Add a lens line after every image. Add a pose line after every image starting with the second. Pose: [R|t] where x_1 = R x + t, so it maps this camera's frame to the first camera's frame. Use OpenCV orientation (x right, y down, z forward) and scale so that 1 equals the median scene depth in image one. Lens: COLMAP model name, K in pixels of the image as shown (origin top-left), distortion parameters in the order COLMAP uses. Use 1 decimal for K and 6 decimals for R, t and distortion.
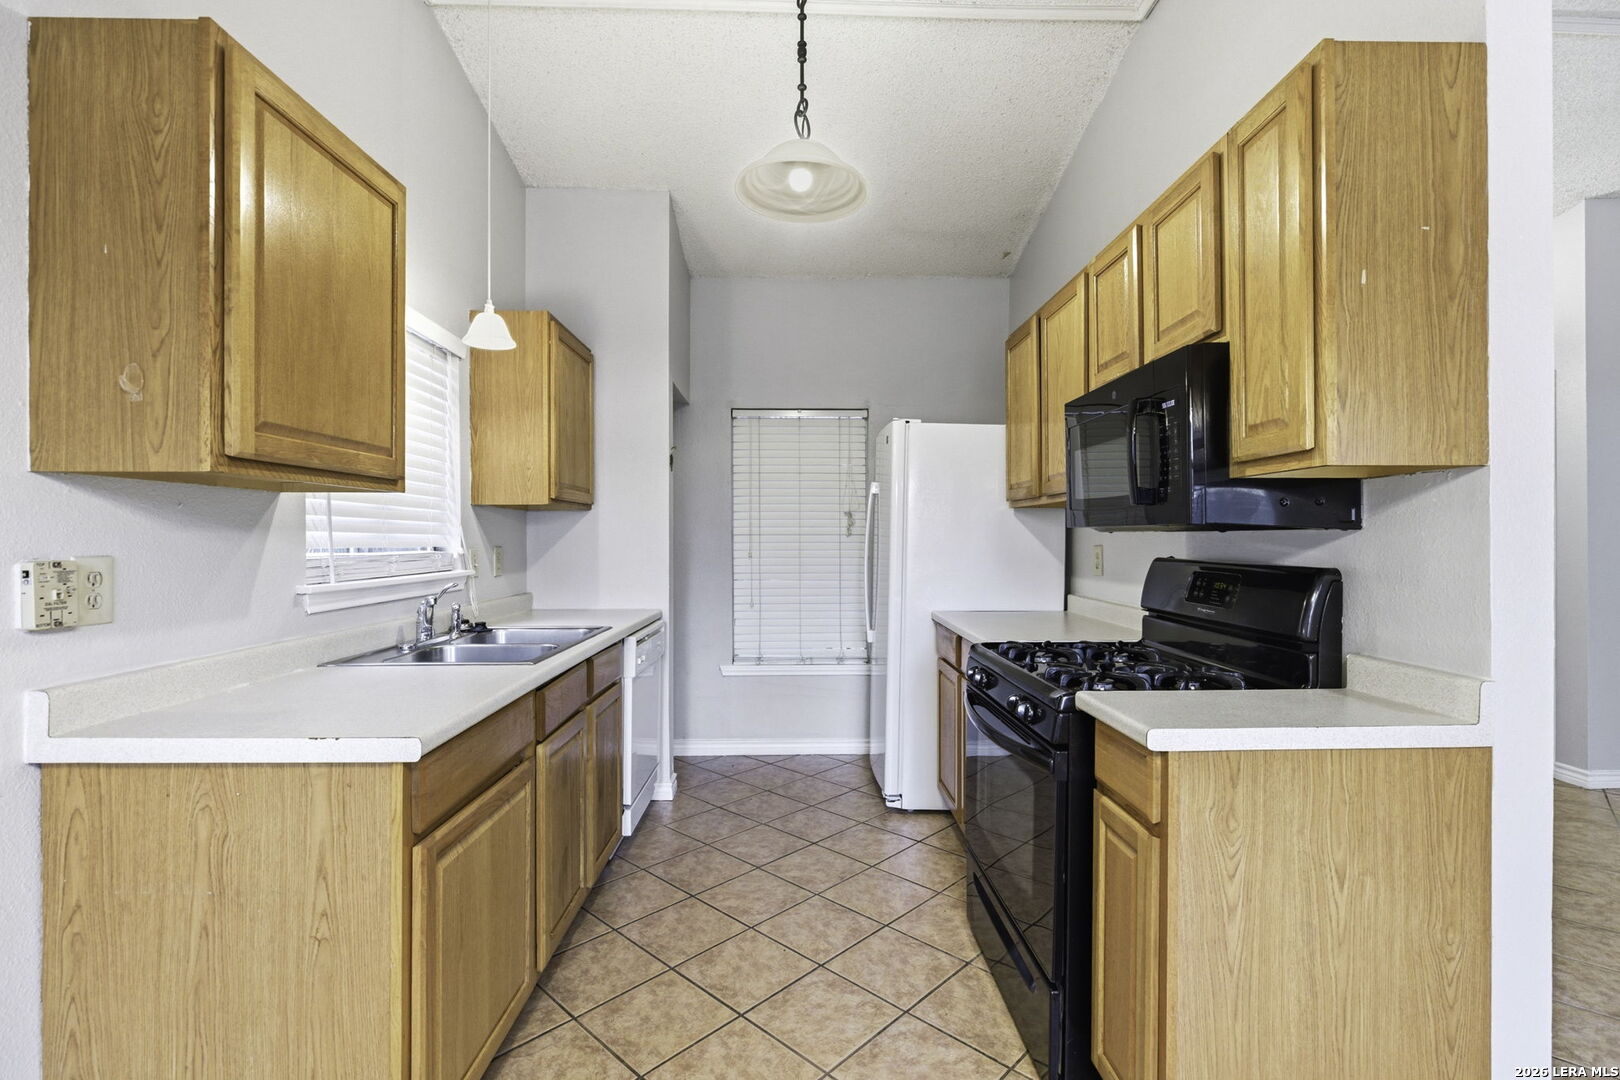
lens RADIAL K [[722.5, 0, 812.6], [0, 722.5, 536.5], [0, 0, 1]] dist [-0.000501, -0.000510]
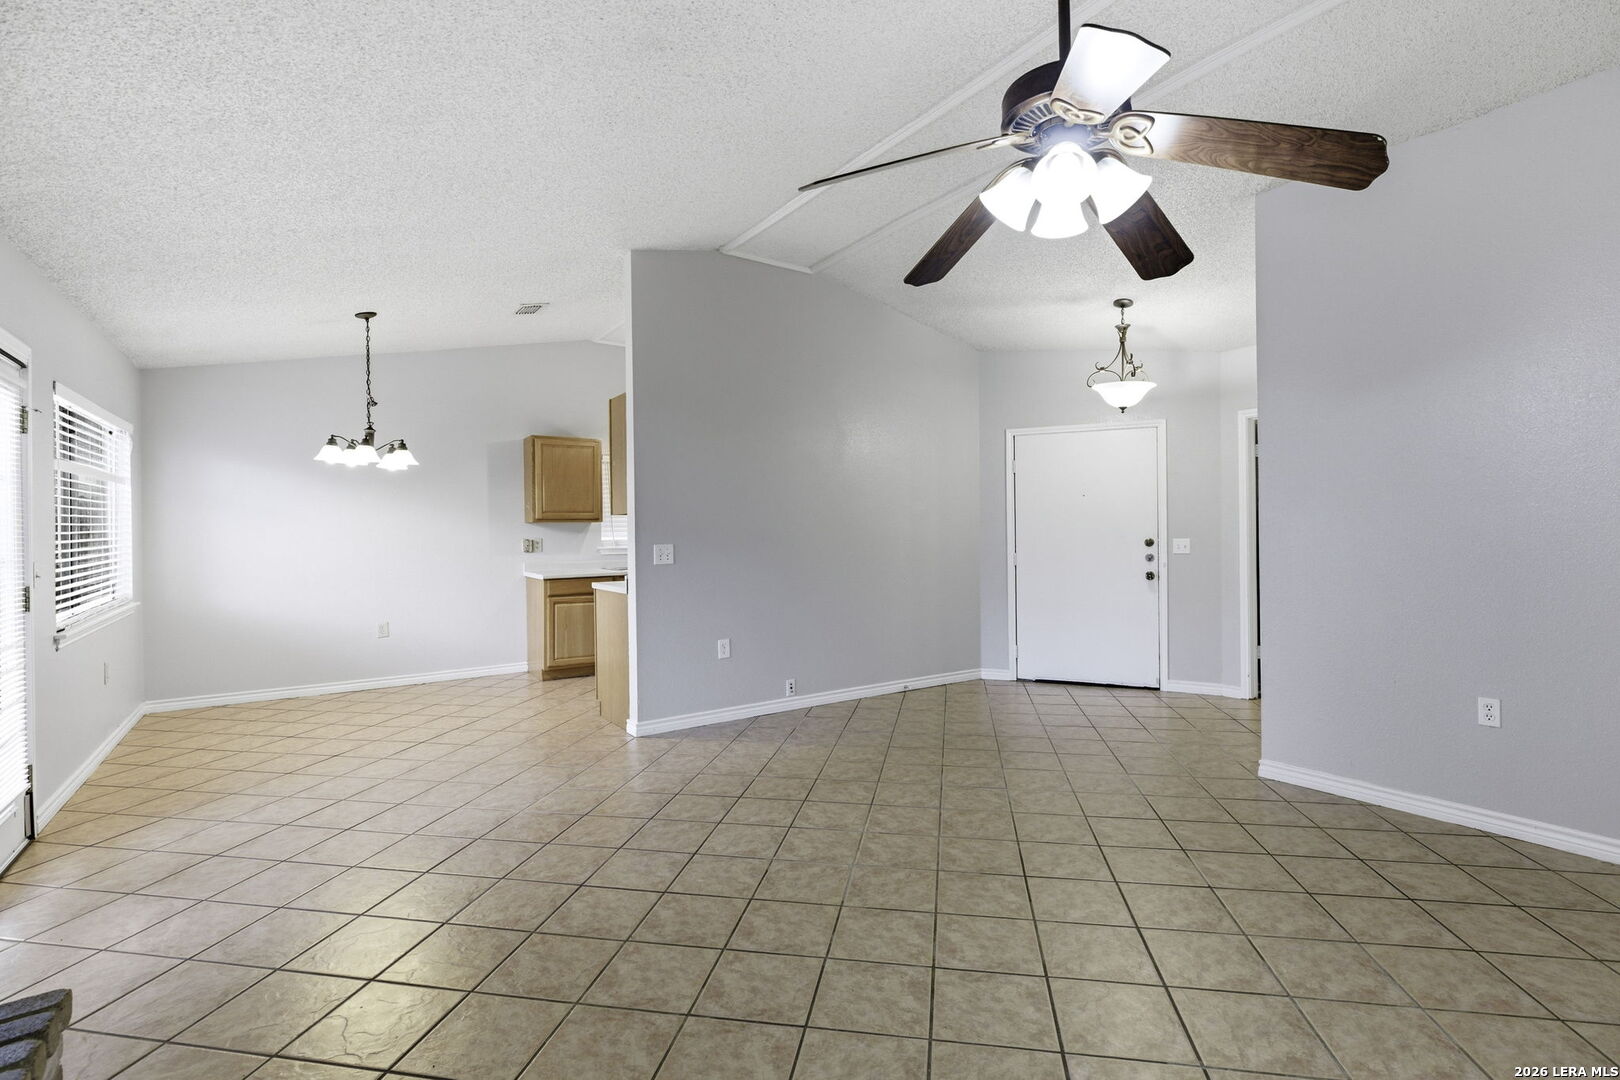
lens RADIAL K [[722.5, 0, 824.0], [0, 722.5, 531.6], [0, 0, 1]] dist [-0.000501, -0.000510]
pose [[0.549611, -0.005329, -0.835404, 4.453689], [0.011007, 0.999939, 0.000863, -0.001259], [0.835348, -0.009669, 0.549636, -0.122477]]
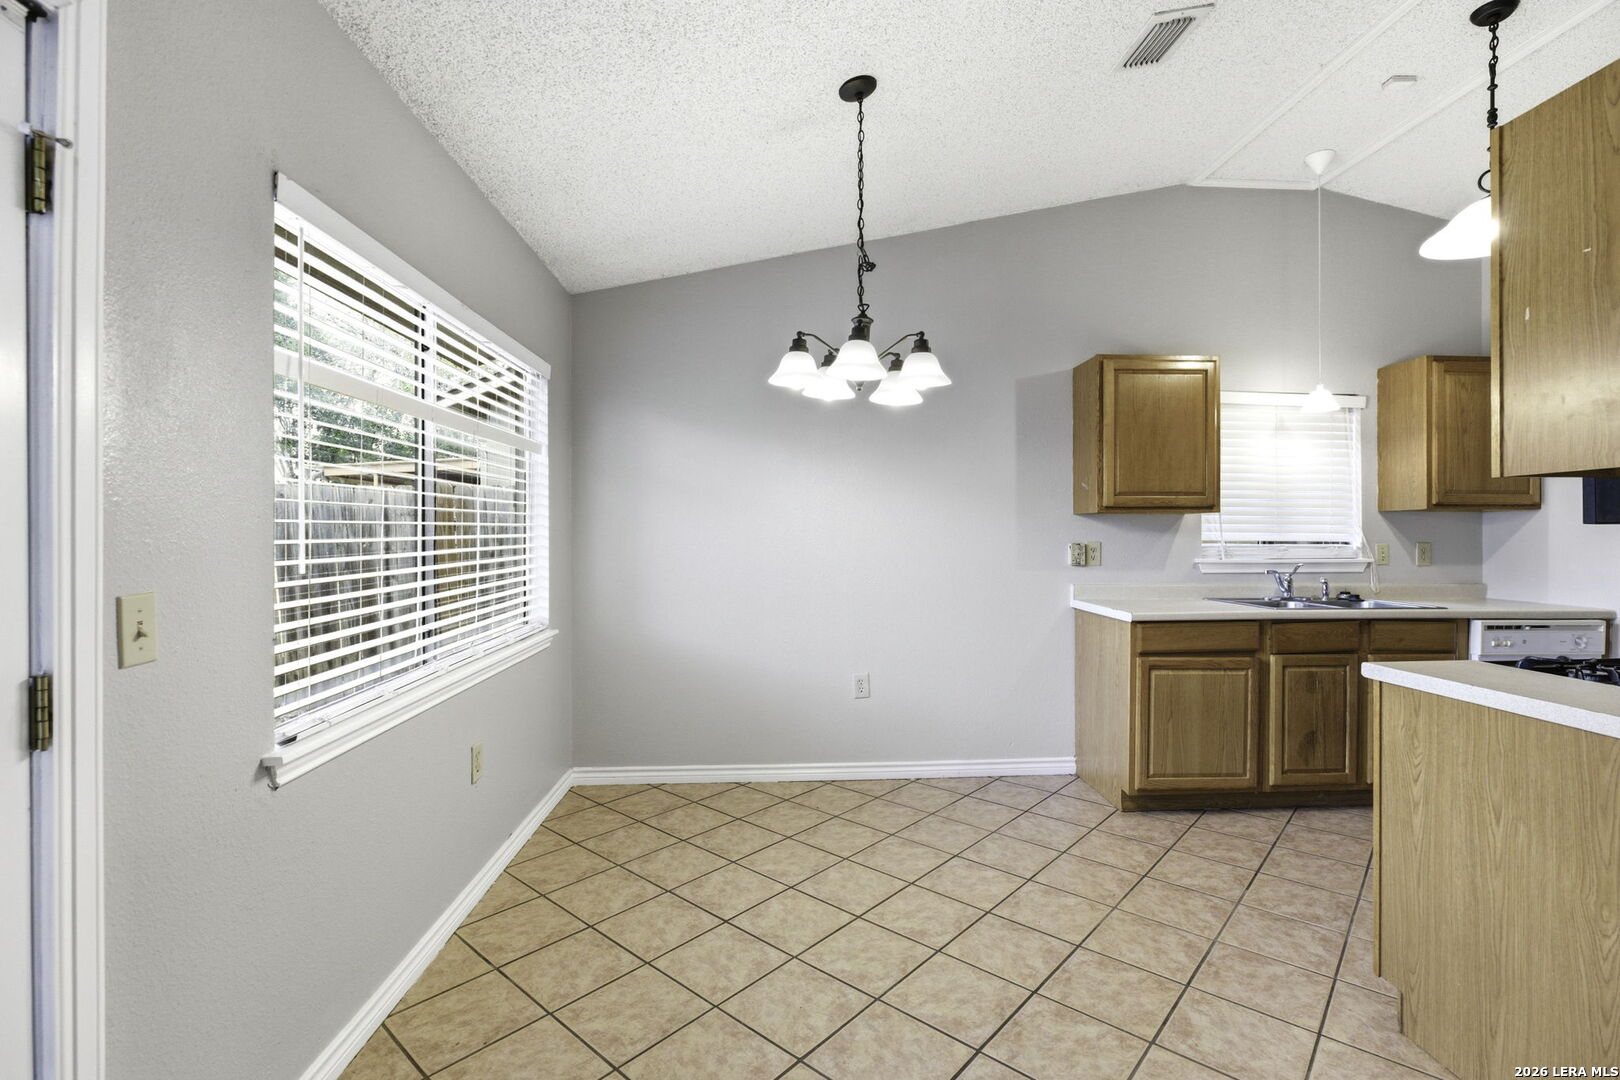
lens RADIAL K [[722.5, 0, 813.3], [0, 722.5, 535.7], [0, 0, 1]] dist [-0.000501, -0.000510]
pose [[0.012037, 0.001947, -0.999926, 1.926221], [0.000610, 0.999998, 0.001954, -0.002907], [0.999927, -0.000633, 0.012035, -0.171691]]
